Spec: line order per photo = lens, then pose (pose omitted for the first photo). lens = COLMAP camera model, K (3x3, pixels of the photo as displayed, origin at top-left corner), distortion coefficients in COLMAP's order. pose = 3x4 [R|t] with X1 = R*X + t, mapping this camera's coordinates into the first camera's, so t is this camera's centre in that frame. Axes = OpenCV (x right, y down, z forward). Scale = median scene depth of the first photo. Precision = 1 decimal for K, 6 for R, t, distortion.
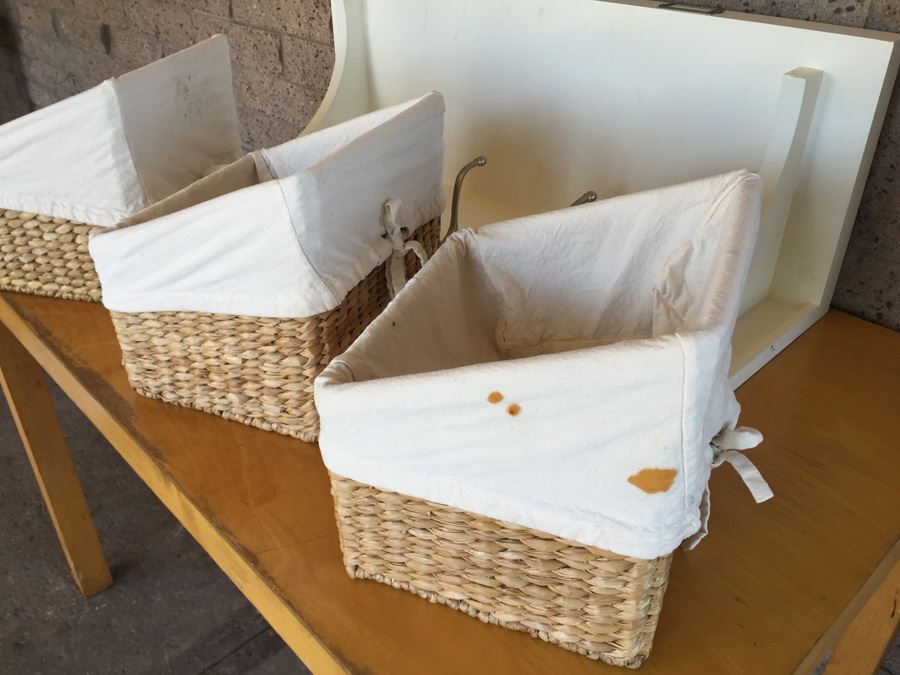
lens RADIAL K [[723.5, 0, 450.0], [0, 723.5, 337.5], [0, 0, 1]] dist [0.036125, -0.073092]
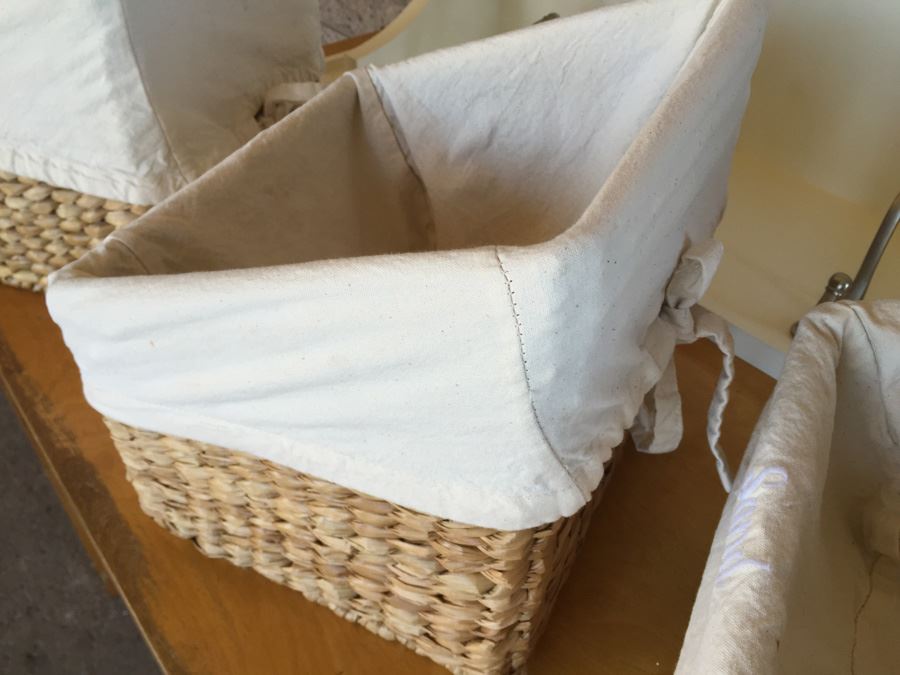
lens RADIAL K [[755.5, 0, 450.0], [0, 755.5, 337.5], [0, 0, 1]] dist [0.054553, -0.095047]
pose [[0.996513, 0.057604, -0.060370, -0.154484], [-0.047130, 0.985588, 0.162465, -0.155499], [0.068859, -0.159053, 0.984866, 0.403964]]
